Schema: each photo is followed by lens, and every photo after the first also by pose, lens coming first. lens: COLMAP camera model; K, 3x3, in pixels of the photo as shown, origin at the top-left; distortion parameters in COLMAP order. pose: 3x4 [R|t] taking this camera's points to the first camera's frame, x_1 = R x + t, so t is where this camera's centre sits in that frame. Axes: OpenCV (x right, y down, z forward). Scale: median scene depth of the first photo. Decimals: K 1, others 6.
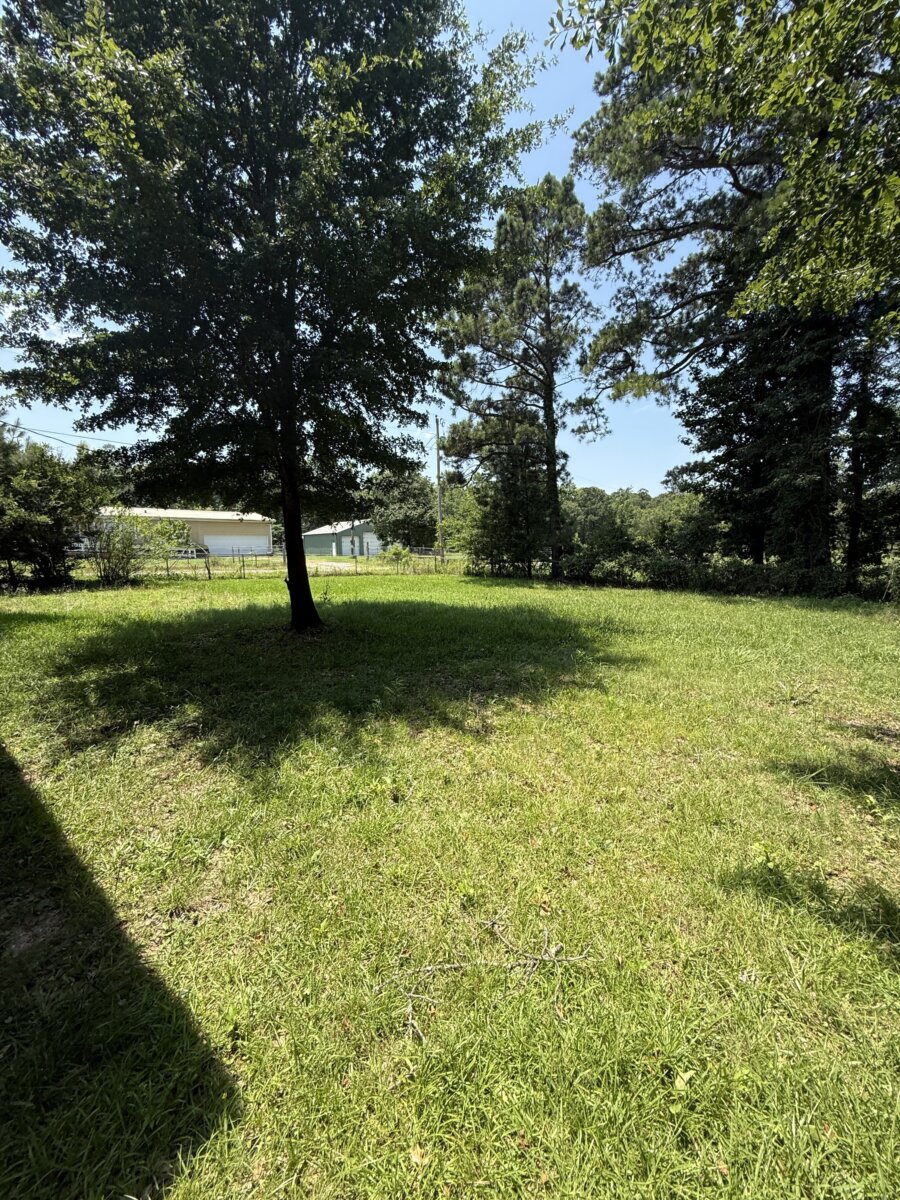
lens RADIAL K [[477.9, 0, 446.3], [0, 477.9, 600.1], [0, 0, 1]] dist [-0.000034, -0.000054]
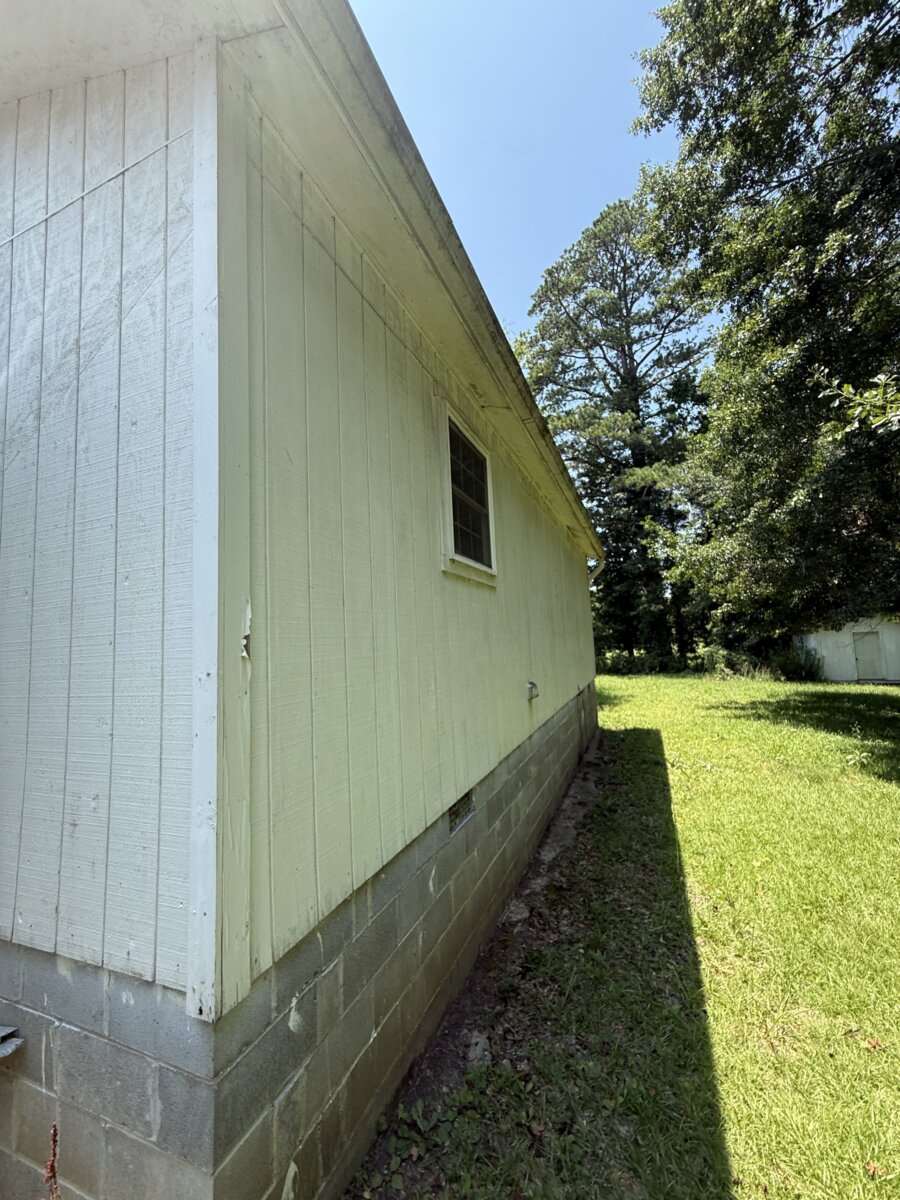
lens RADIAL K [[477.9, 0, 446.3], [0, 477.9, 600.1], [0, 0, 1]] dist [-0.000034, -0.000054]
pose [[0.960410, -0.008438, 0.278463, -0.363444], [0.067260, 0.976996, -0.202374, 0.023087], [-0.270350, 0.213092, 0.938884, -0.347317]]
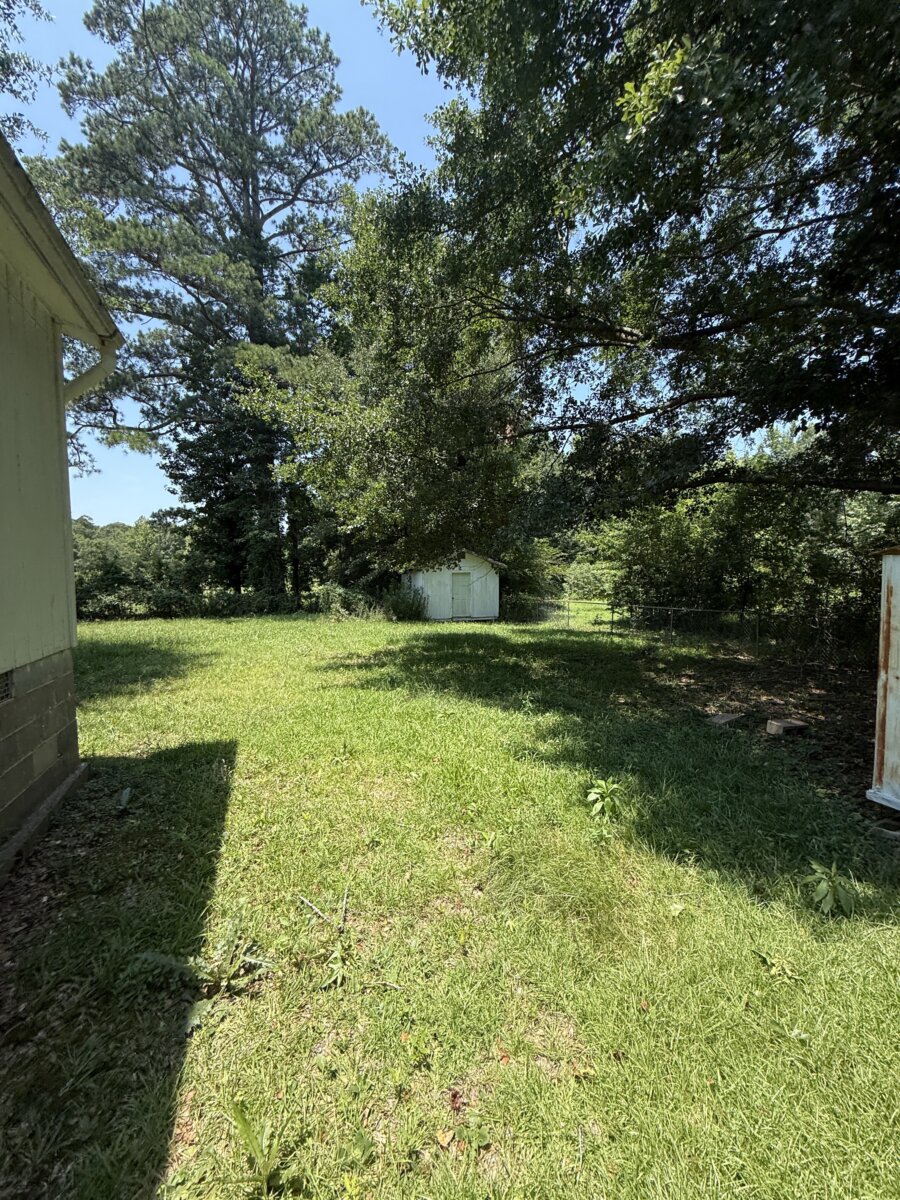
lens RADIAL K [[477.9, 0, 446.3], [0, 477.9, 600.1], [0, 0, 1]] dist [-0.000034, -0.000054]
pose [[0.509085, -0.043873, 0.859597, -0.169450], [0.102167, 0.994720, -0.009738, 0.011933], [-0.854631, 0.092780, 0.510879, -0.139668]]
